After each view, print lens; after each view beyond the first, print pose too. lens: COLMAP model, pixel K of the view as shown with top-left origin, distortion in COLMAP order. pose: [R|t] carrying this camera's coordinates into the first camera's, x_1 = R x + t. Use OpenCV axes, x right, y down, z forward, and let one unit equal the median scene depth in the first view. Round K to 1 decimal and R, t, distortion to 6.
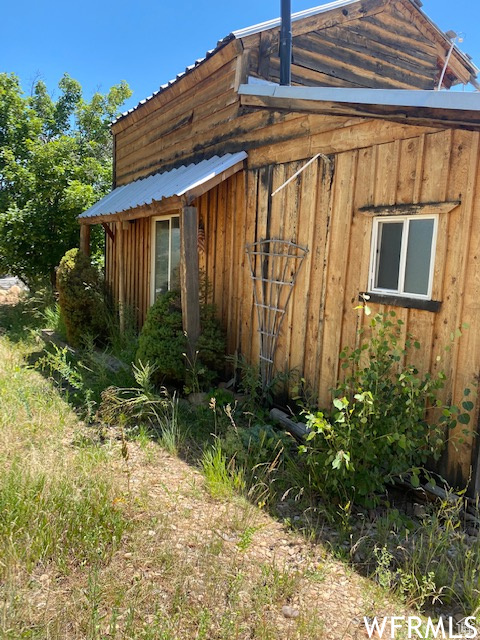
lens RADIAL K [[484.5, 0, 239.6], [0, 484.5, 317.1], [0, 0, 1]] dist [0.033931, -0.033888]
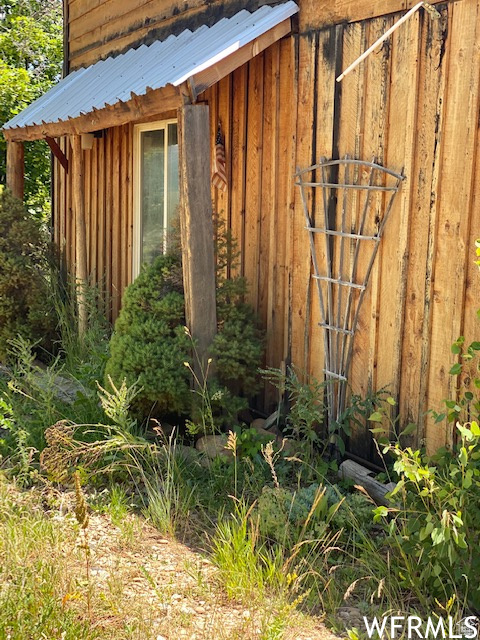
lens RADIAL K [[942.4, 0, 239.4], [0, 942.4, 323.1], [0, 0, 1]] dist [0.077557, 0.000000]
pose [[0.996851, -0.009154, -0.078767, 0.032681], [0.009618, 0.999939, 0.005518, 0.021148], [0.078712, -0.006258, 0.996878, -0.093641]]
